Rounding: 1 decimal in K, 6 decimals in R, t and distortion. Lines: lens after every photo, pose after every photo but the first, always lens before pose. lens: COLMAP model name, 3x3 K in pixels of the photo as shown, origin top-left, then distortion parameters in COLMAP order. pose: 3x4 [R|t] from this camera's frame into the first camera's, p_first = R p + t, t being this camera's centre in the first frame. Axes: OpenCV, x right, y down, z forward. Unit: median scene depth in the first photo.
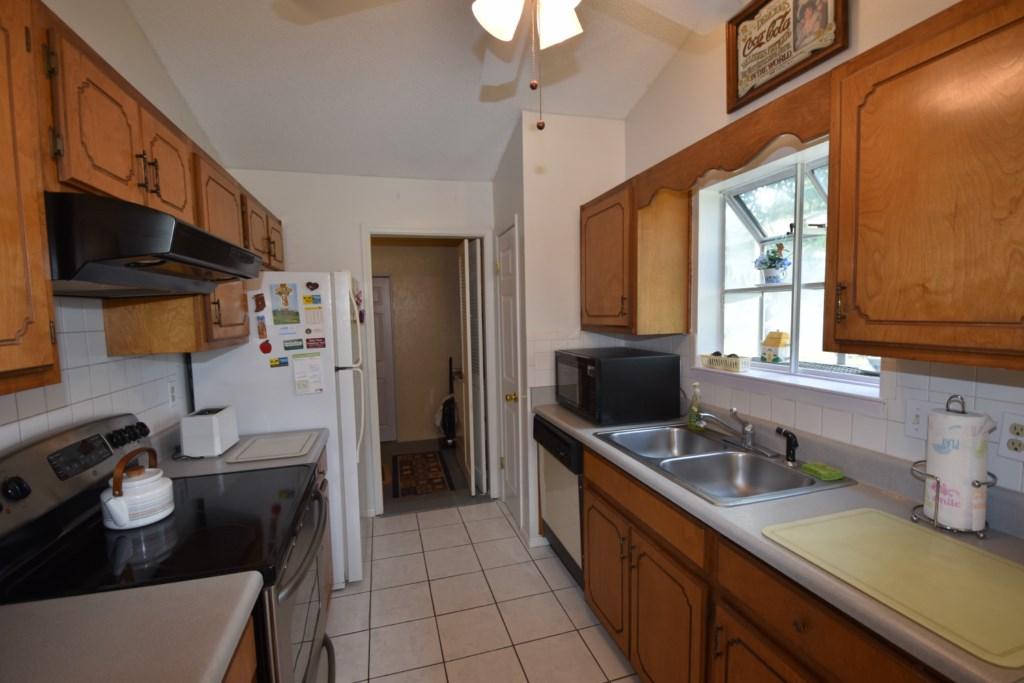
lens RADIAL K [[446.6, 0, 511.7], [0, 446.6, 349.6], [0, 0, 1]] dist [0.016564, -0.022754]
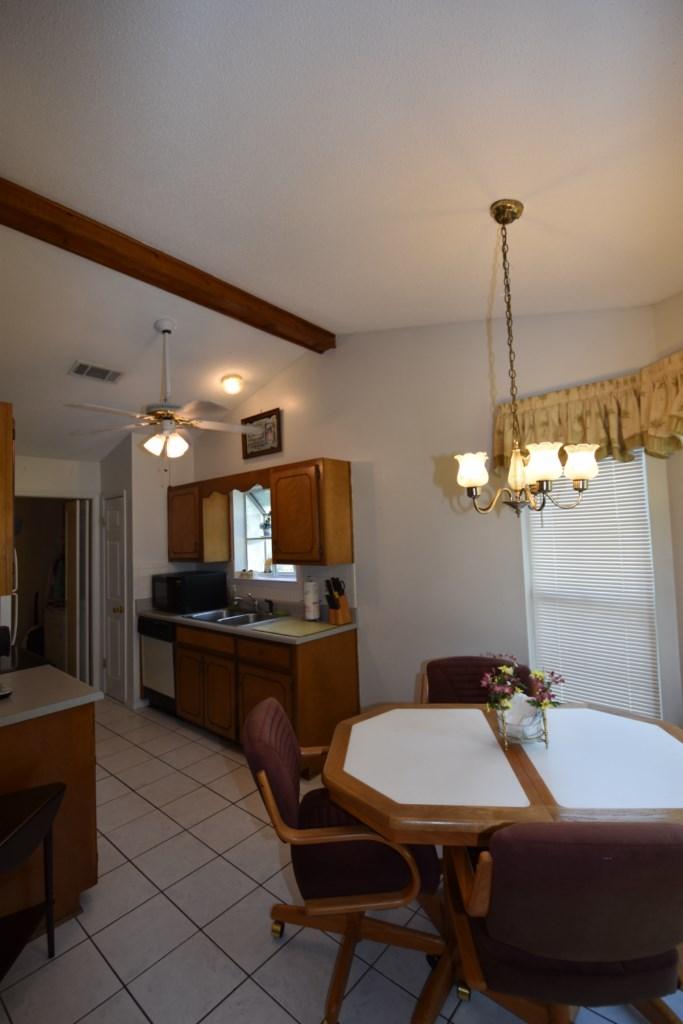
lens RADIAL K [[446.6, 0, 333.3], [0, 446.6, 510.6], [0, 0, 1]] dist [0.016564, -0.022754]
pose [[0.844548, 0.023961, 0.534944, -0.270177], [0.063514, 0.987464, -0.144502, 0.057217], [-0.531700, 0.156015, 0.832439, -0.885721]]
